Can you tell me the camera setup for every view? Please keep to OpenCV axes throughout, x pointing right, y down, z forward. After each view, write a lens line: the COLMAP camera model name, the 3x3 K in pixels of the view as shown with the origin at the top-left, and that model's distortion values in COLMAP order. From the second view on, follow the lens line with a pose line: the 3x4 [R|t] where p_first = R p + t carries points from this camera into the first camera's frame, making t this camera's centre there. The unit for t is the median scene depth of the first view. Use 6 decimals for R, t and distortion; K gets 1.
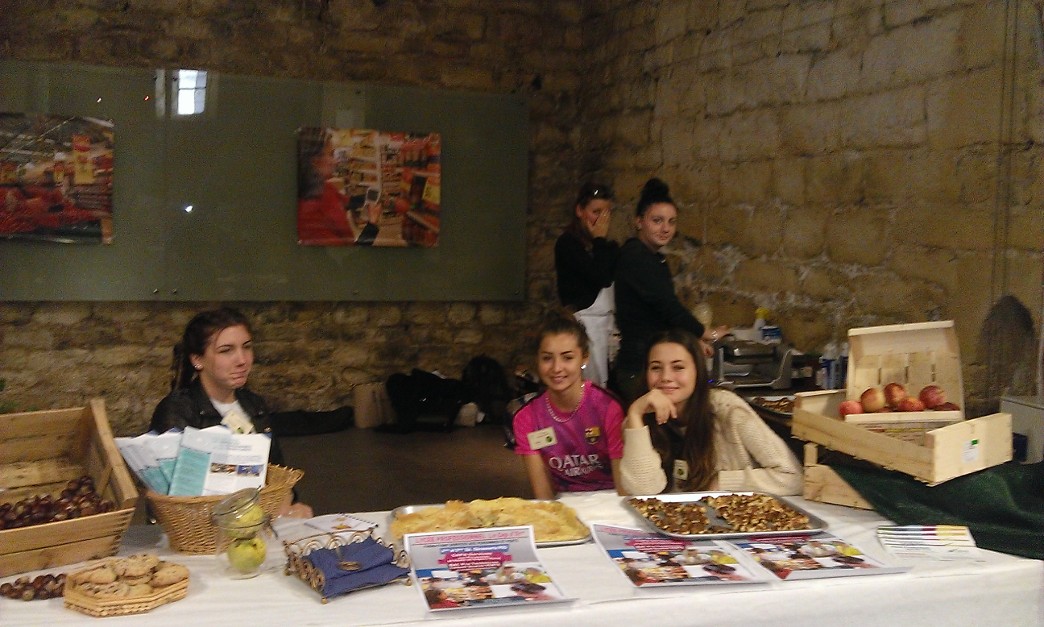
lens RADIAL K [[1130.8, 0, 523.5], [0, 1130.8, 293.5], [0, 0, 1]] dist [0.023285, -0.196208]
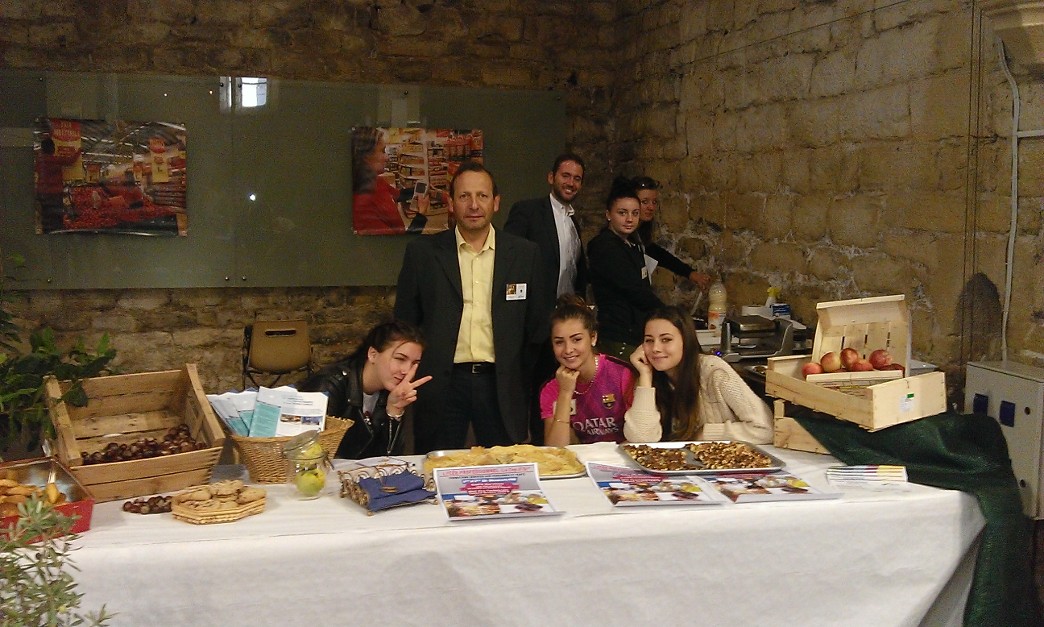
lens RADIAL K [[1122.4, 0, 522.0], [0, 1122.4, 313.5], [0, 0, 1]] dist [-0.006507, -0.013806]
pose [[0.998543, -0.010623, -0.052913, 0.029241], [0.012318, 0.999418, 0.031817, 0.000997], [0.052544, -0.032423, 0.998092, -0.113494]]
